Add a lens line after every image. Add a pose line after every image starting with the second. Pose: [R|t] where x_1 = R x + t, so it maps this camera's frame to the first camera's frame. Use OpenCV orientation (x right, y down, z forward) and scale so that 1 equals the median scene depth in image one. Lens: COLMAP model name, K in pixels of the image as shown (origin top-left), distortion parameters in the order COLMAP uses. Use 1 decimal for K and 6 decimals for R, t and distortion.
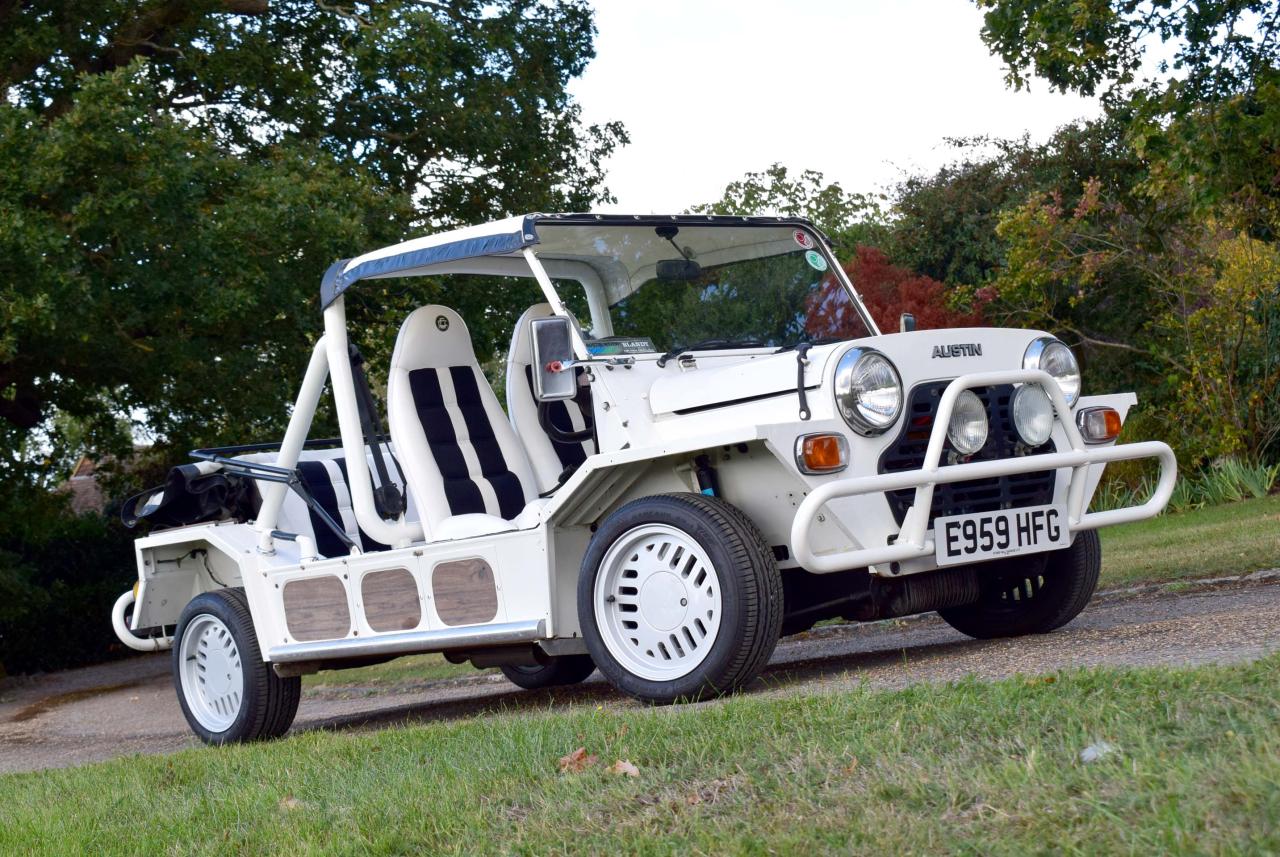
lens RADIAL K [[2084.0, 0, 644.4], [0, 2084.0, 425.0], [0, 0, 1]] dist [-0.016253, -0.037845]
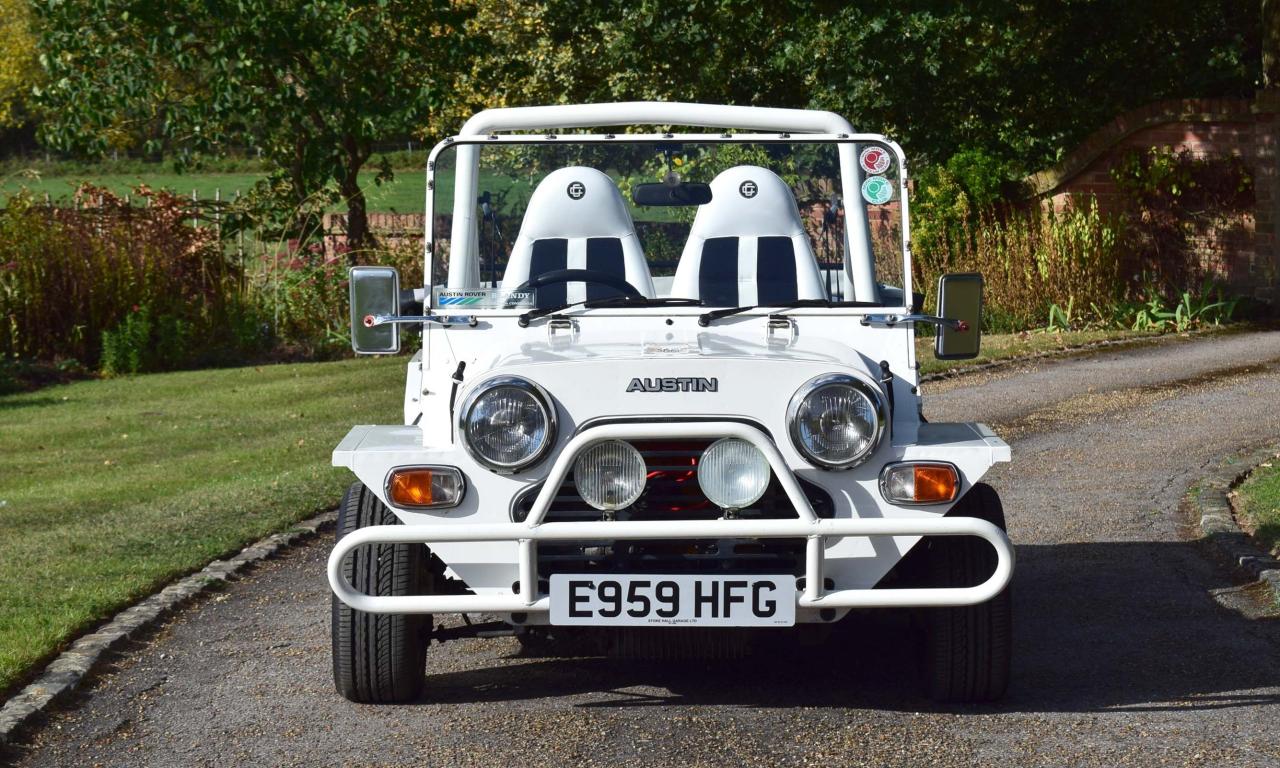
lens RADIAL K [[3208.1, 0, 640.0], [0, 3208.1, 384.0], [0, 0, 1]] dist [0.000888, -0.799101]
pose [[0.739018, 0.183512, -0.648210, 1.019648], [-0.051467, 0.974751, 0.217281, -0.329912], [0.671717, -0.127213, 0.729804, 0.007750]]
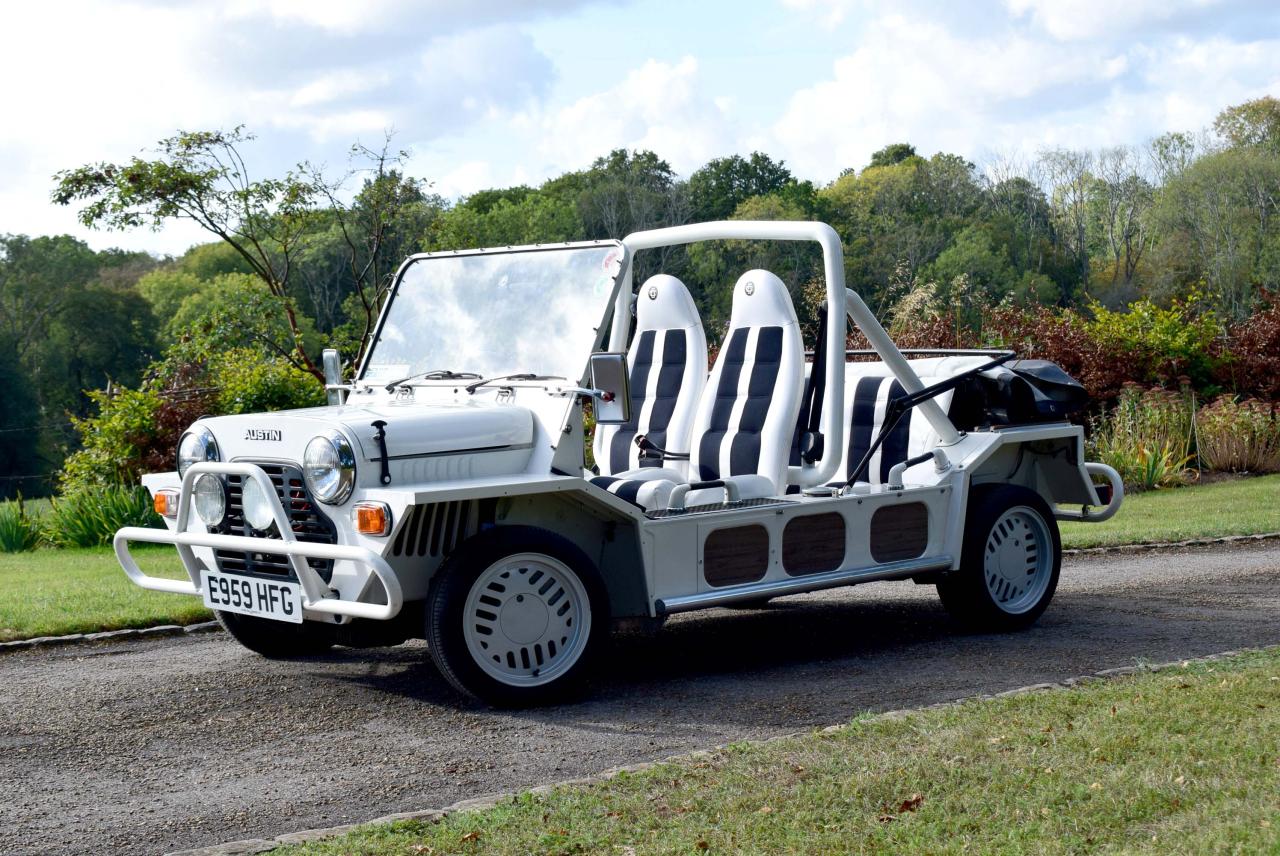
lens RADIAL K [[2244.8, 0, 640.0], [0, 2244.8, 428.0], [0, 0, 1]] dist [-0.077569, 0.078801]
pose [[-0.002639, 0.185949, -0.982556, 1.391158], [0.098714, 0.977809, 0.184786, -0.252101], [0.995112, -0.096504, -0.020936, 1.244735]]
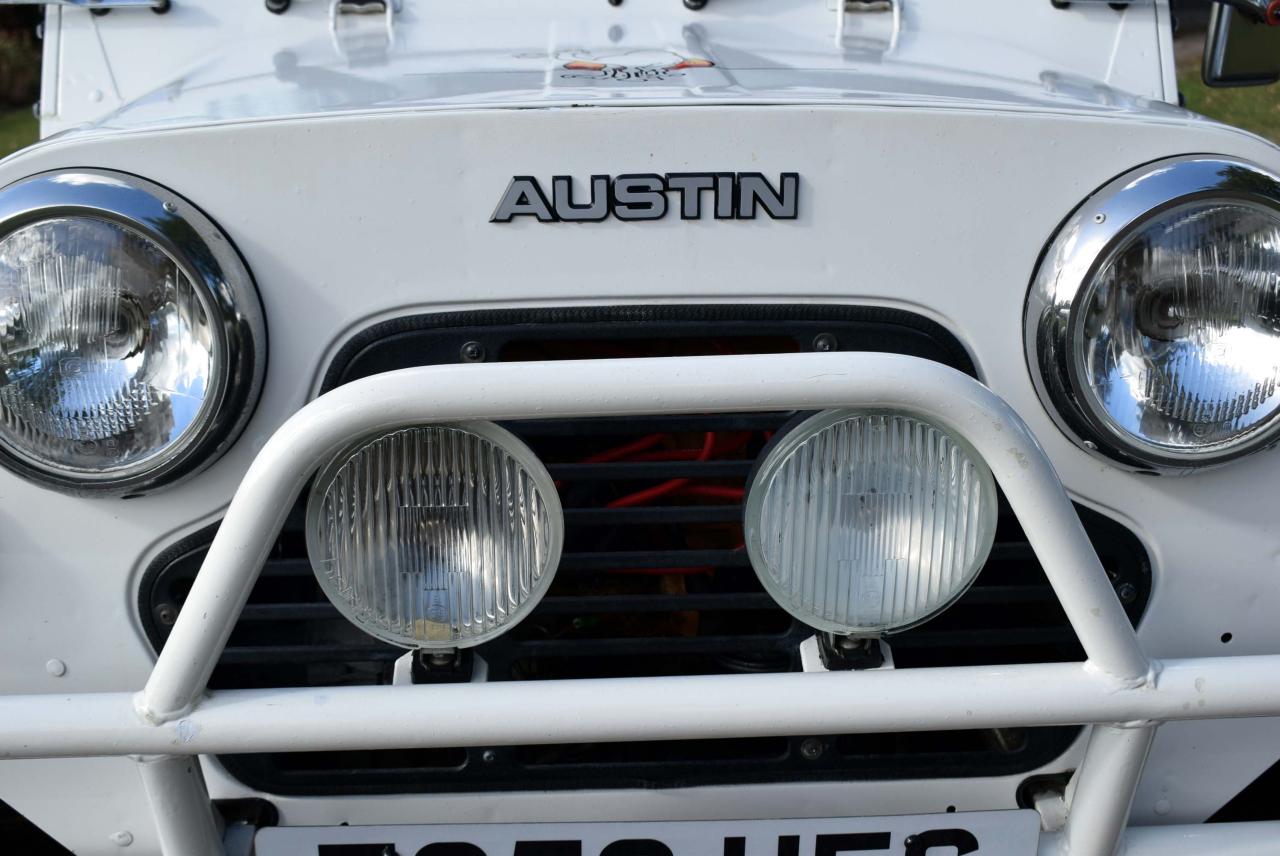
lens RADIAL K [[1624.9, 0, 640.0], [0, 1624.9, 428.0], [0, 0, 1]] dist [-0.056504, -0.023858]
pose [[0.766872, 0.312316, -0.560684, 0.271508], [-0.059507, 0.904449, 0.422411, -0.094579], [0.639036, -0.290570, 0.712181, 0.854535]]
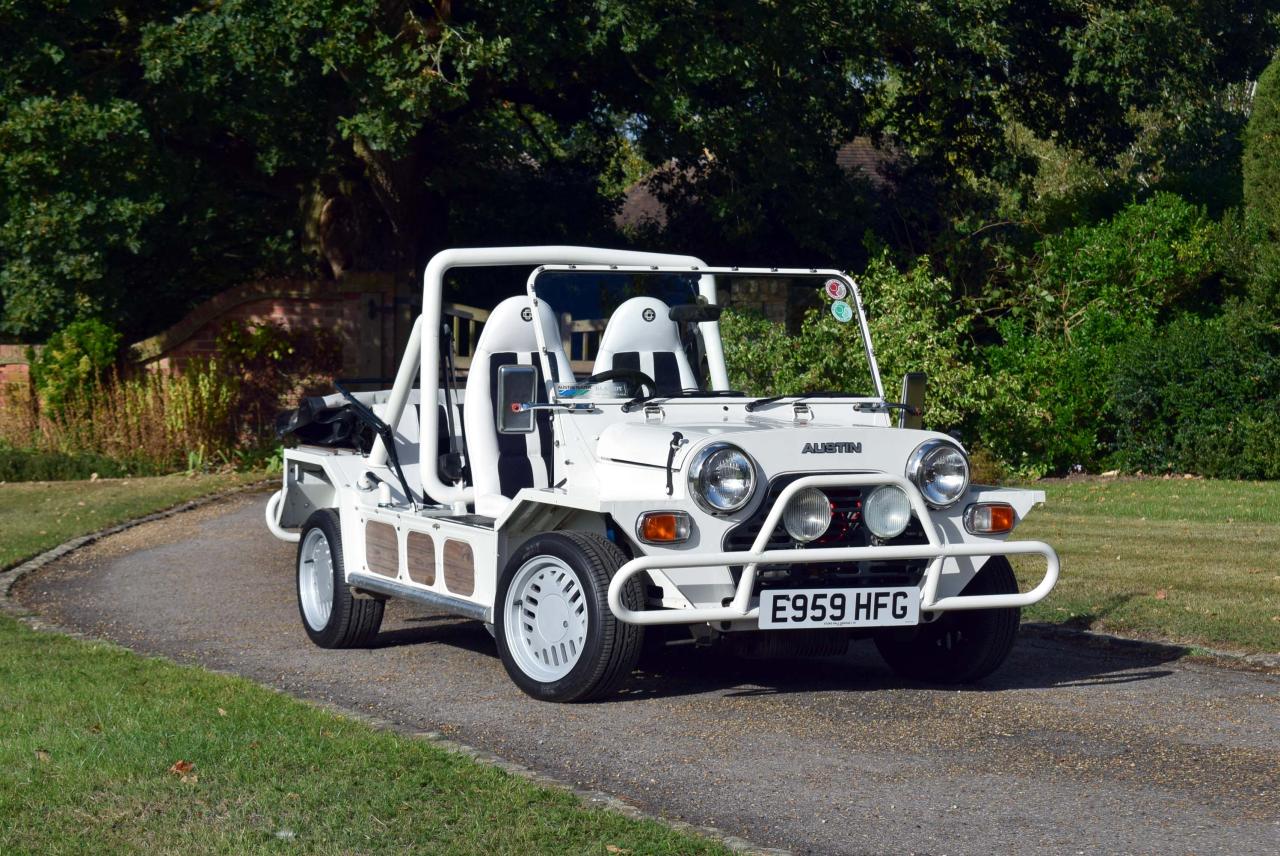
lens RADIAL K [[2783.6, 0, 640.0], [0, 2783.6, 428.0], [0, 0, 1]] dist [0.222021, 0.245988]
pose [[0.945098, 0.153663, -0.288405, 0.503415], [-0.117399, 0.983283, 0.139182, -0.254666], [0.304971, -0.097682, 0.947339, -0.527942]]
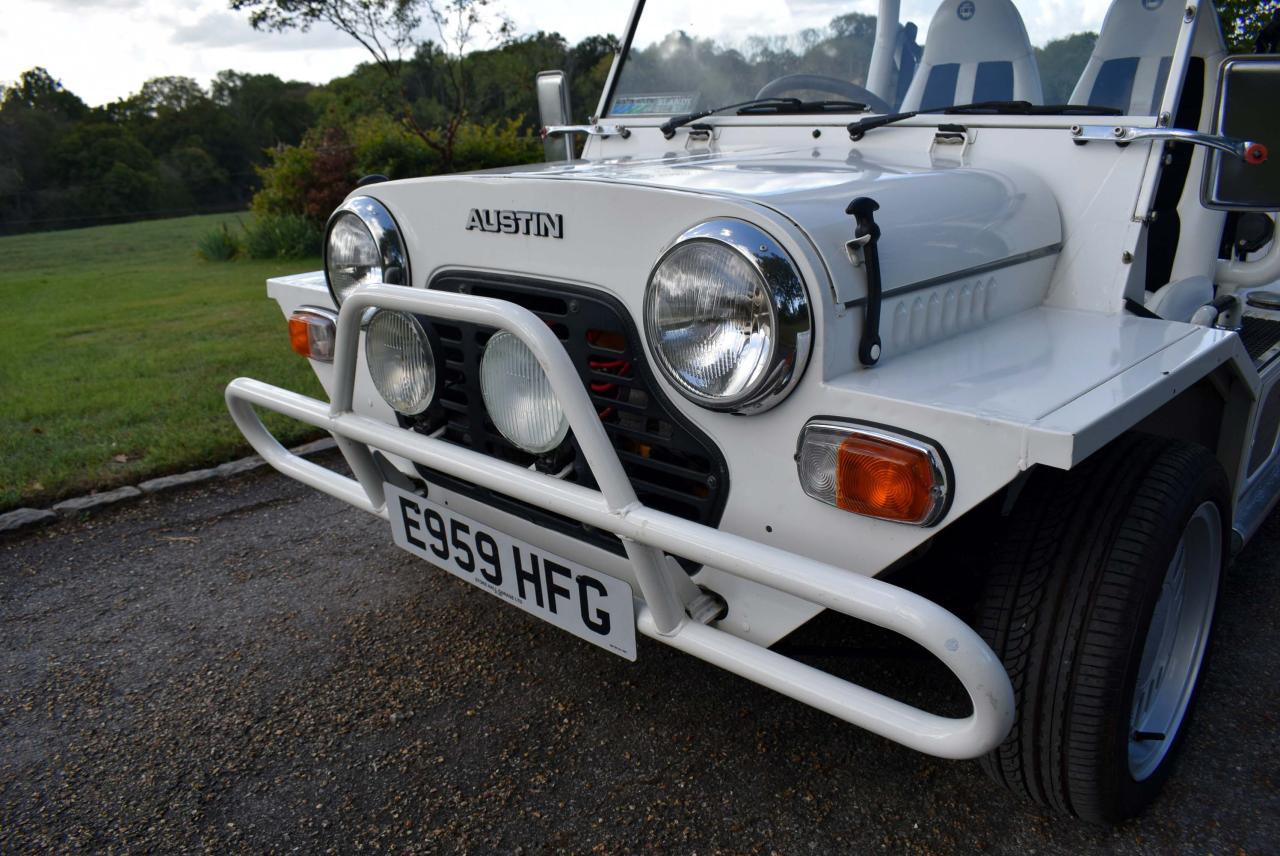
lens RADIAL K [[996.1, 0, 640.0], [0, 996.1, 428.0], [0, 0, 1]] dist [-0.094792, 0.012426]
pose [[0.087784, 0.427851, -0.899576, 0.402157], [0.072690, 0.897904, 0.434149, -0.095668], [0.993484, -0.103502, 0.047721, 1.020721]]
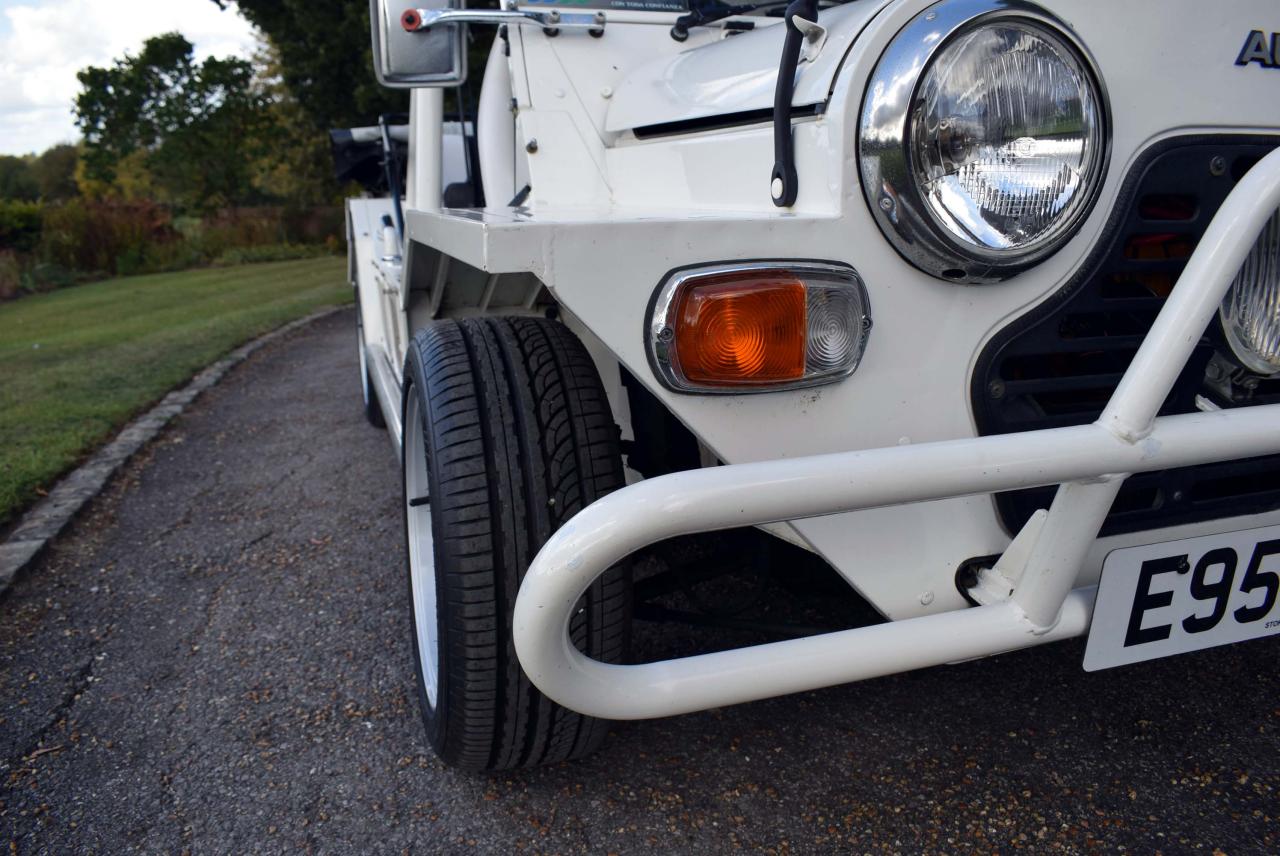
lens RADIAL K [[996.1, 0, 640.0], [0, 996.1, 428.0], [0, 0, 1]] dist [-0.094792, 0.012426]
pose [[0.904912, 0.215510, -0.367000, 0.118587], [-0.085836, 0.937012, 0.338587, -0.020262], [0.416853, -0.274890, 0.866412, 0.799481]]
